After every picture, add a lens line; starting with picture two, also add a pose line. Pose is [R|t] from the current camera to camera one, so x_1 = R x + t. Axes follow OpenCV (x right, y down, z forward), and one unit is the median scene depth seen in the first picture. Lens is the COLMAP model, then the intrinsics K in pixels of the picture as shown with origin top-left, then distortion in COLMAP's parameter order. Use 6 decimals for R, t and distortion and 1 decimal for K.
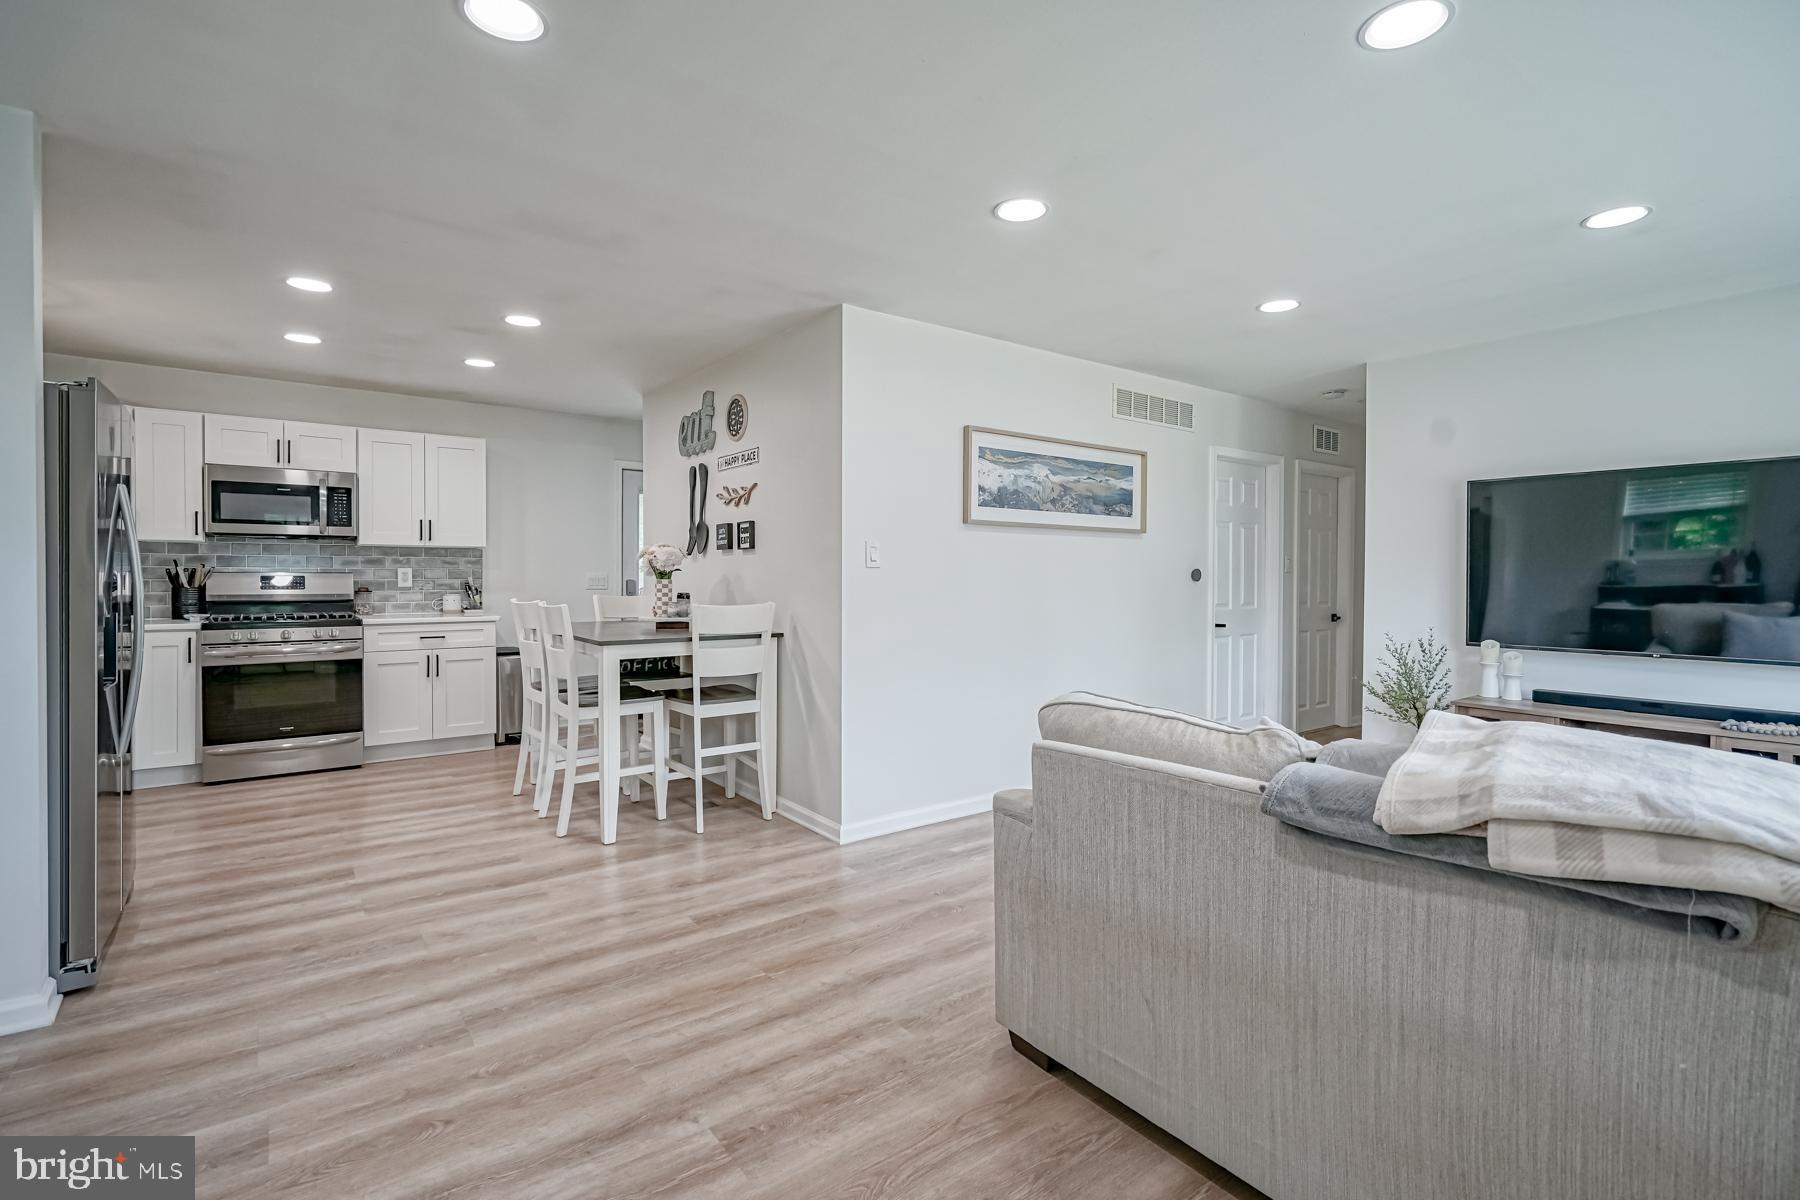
lens RADIAL K [[831.2, 0, 895.6], [0, 831.2, 593.5], [0, 0, 1]] dist [-0.001968, 0.000479]
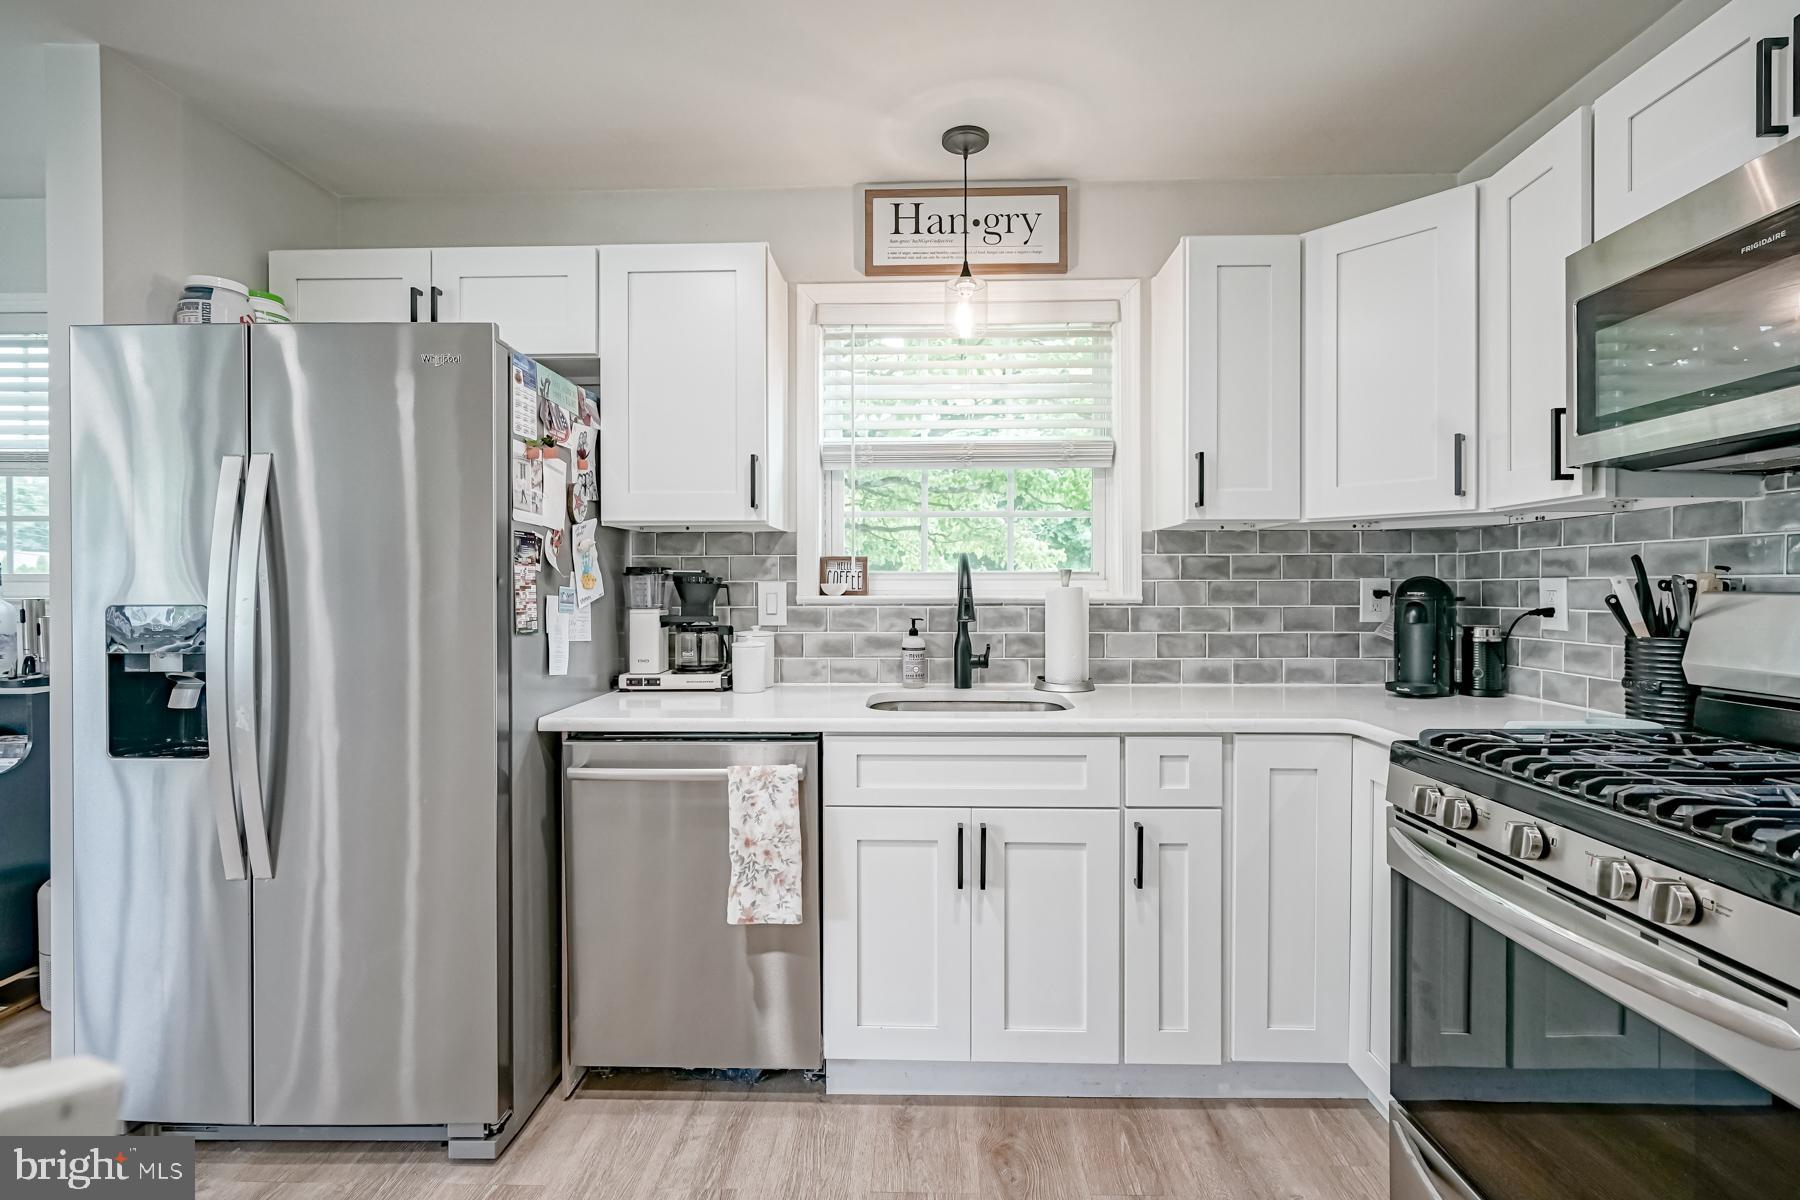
lens RADIAL K [[831.2, 0, 895.6], [0, 831.2, 593.5], [0, 0, 1]] dist [-0.001968, 0.000479]
pose [[-0.625324, 0.001847, -0.780363, -0.466395], [-0.018189, 0.999691, 0.016942, -0.028987], [0.780153, 0.024789, -0.625097, 1.116488]]
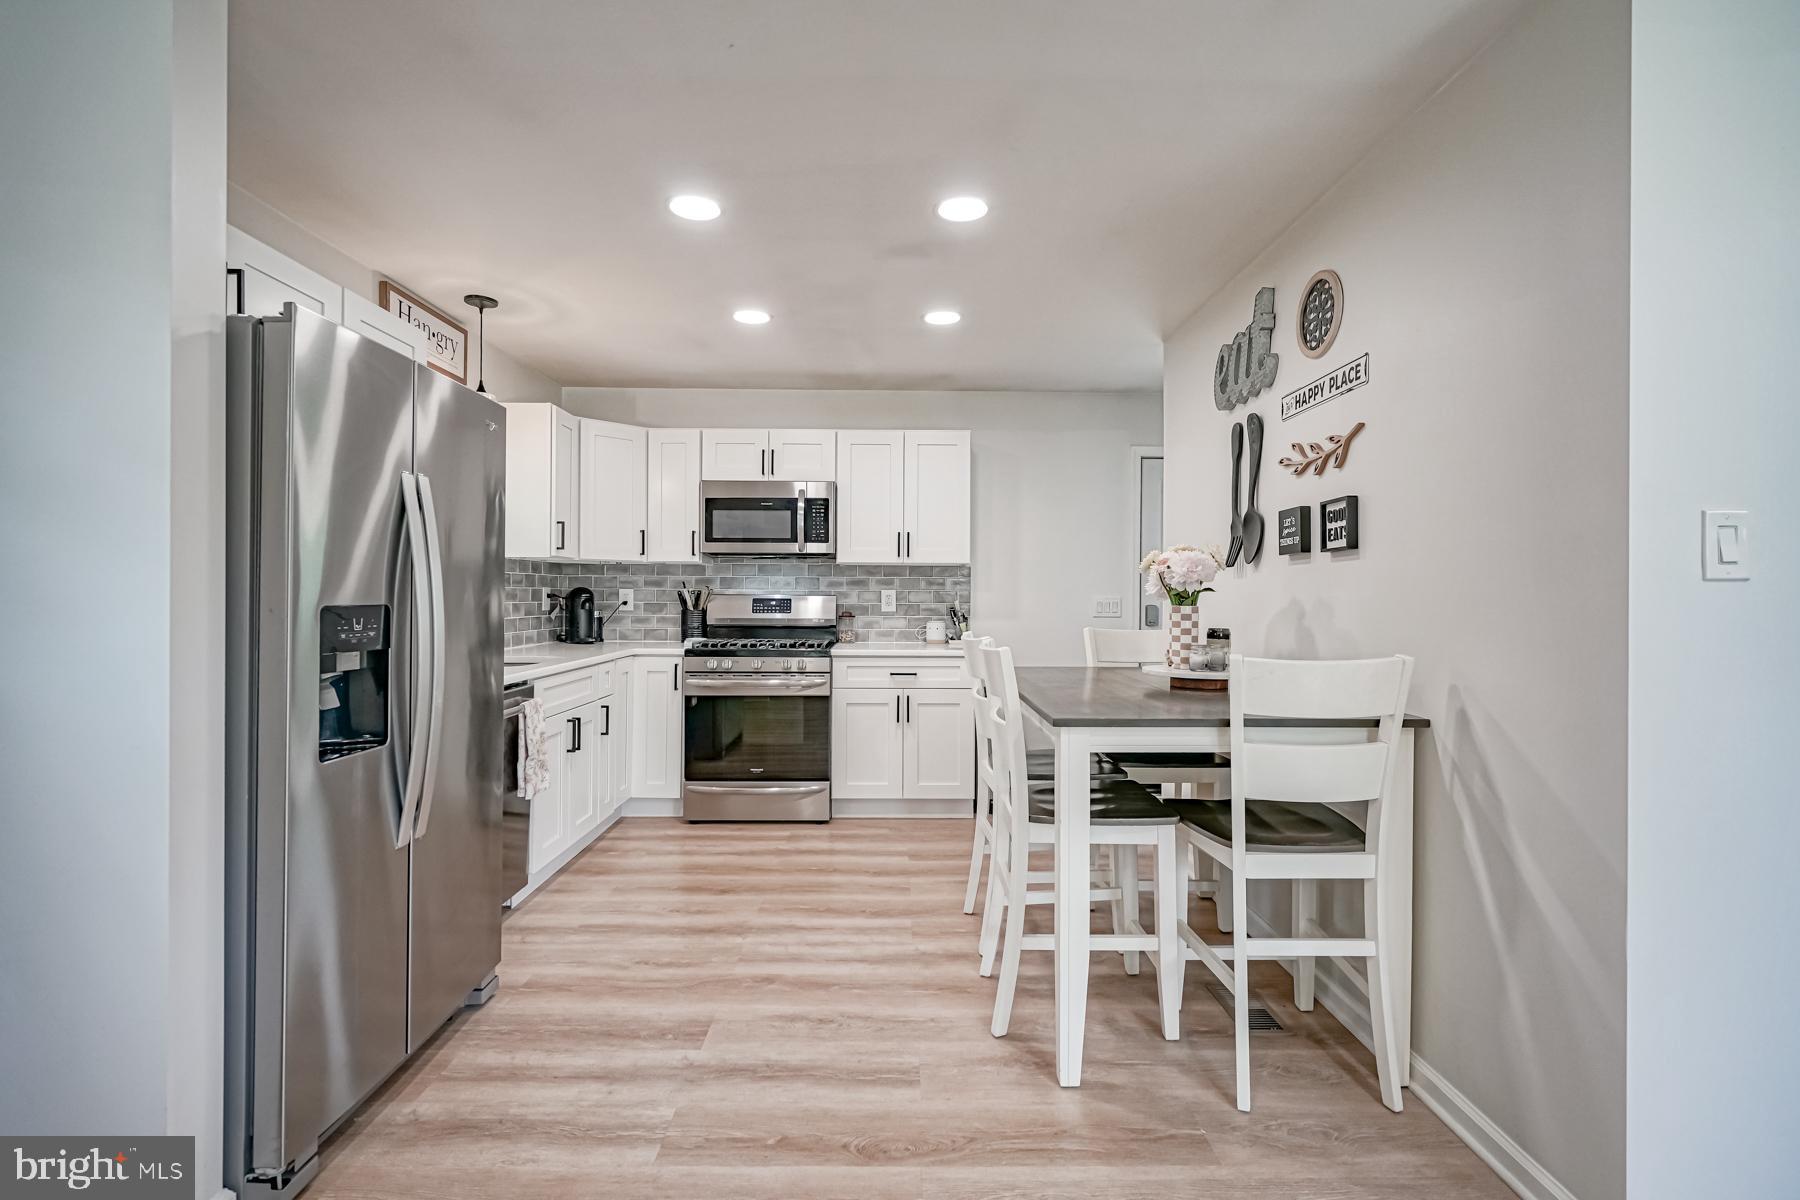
lens RADIAL K [[831.2, 0, 895.6], [0, 831.2, 593.5], [0, 0, 1]] dist [-0.001968, 0.000479]
pose [[0.803621, -0.001099, -0.595140, -0.093285], [-0.016268, 0.999584, -0.023812, -0.008690], [0.594919, 0.028818, 0.803269, 0.411329]]
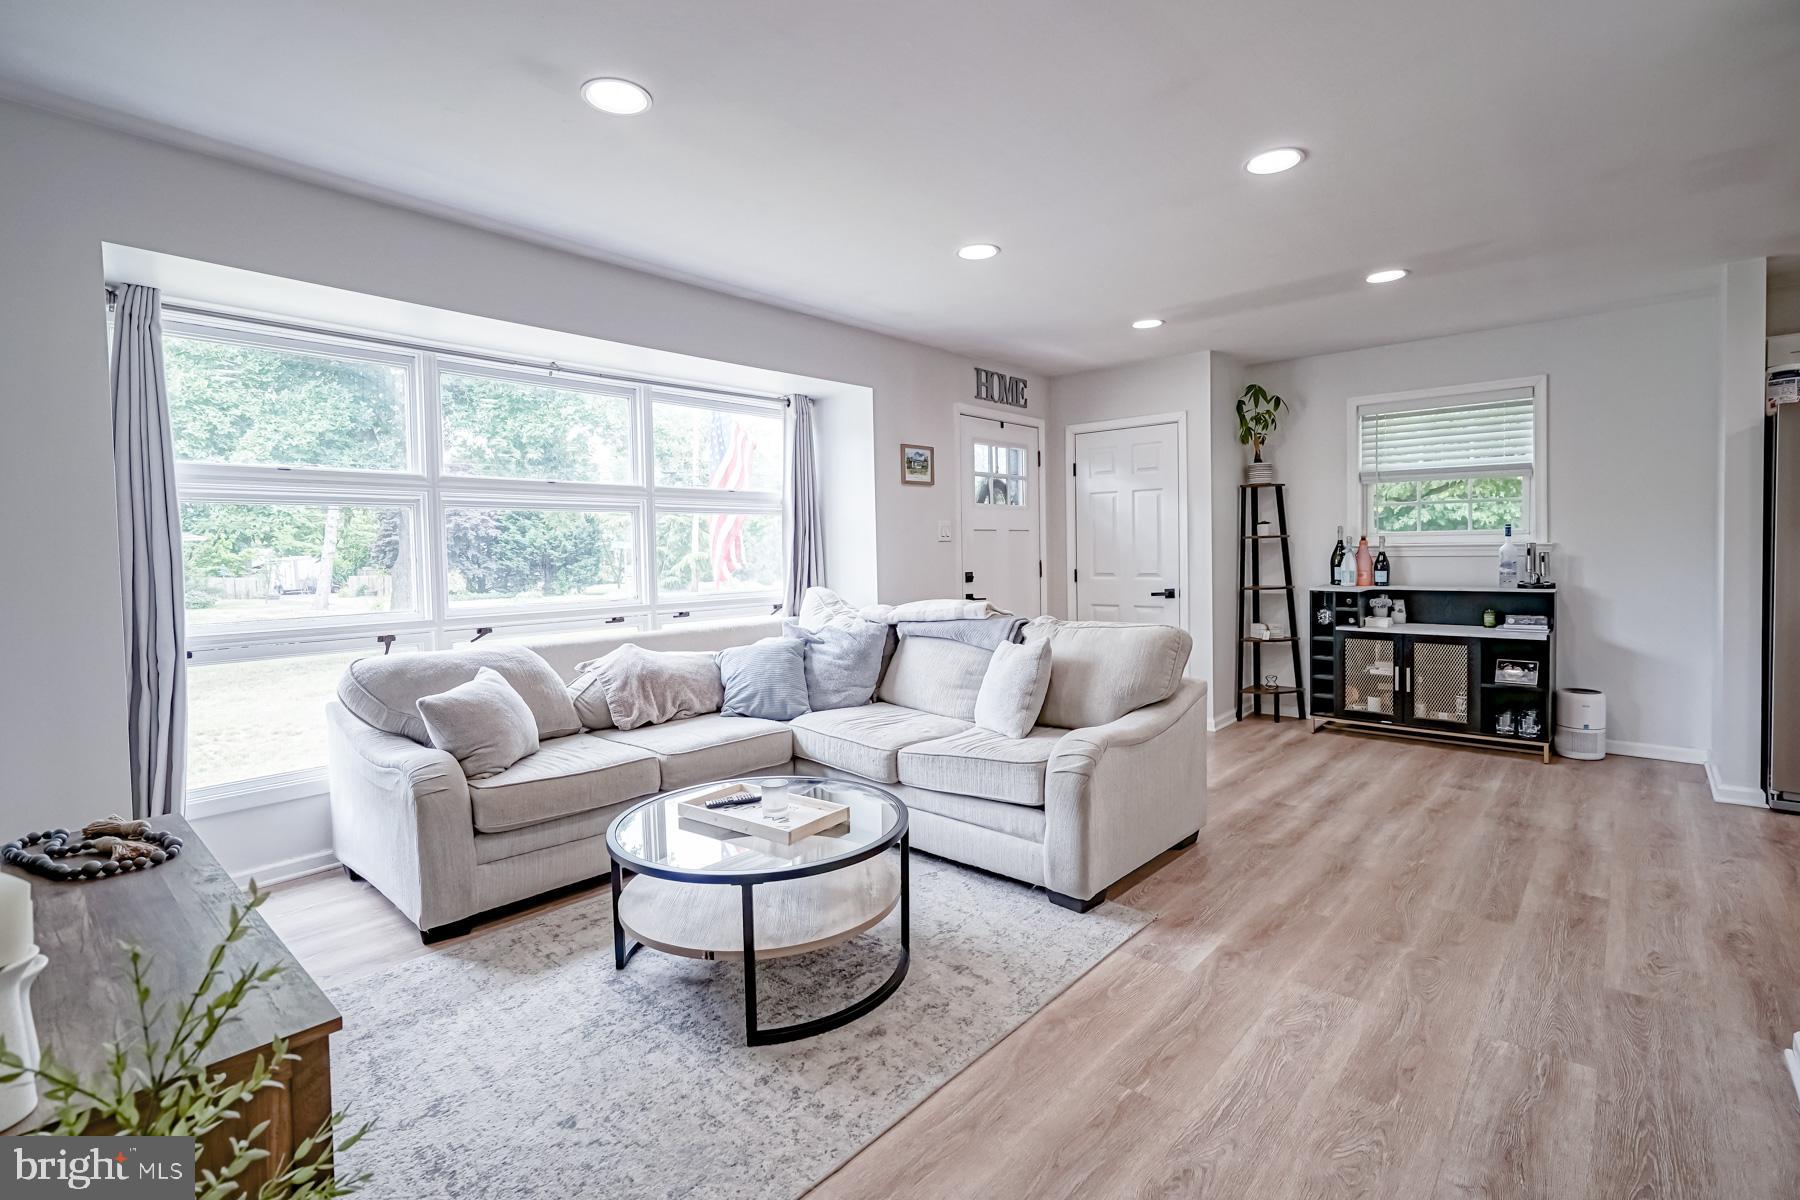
lens RADIAL K [[847.6, 0, 890.2], [0, 847.6, 569.1], [0, 0, 1]] dist [-0.000874, 0.000515]
pose [[-0.979862, 0.014429, -0.199156, 0.503422], [0.004914, 0.998826, 0.048189, -0.026895], [0.199617, 0.046240, -0.978782, 1.196596]]
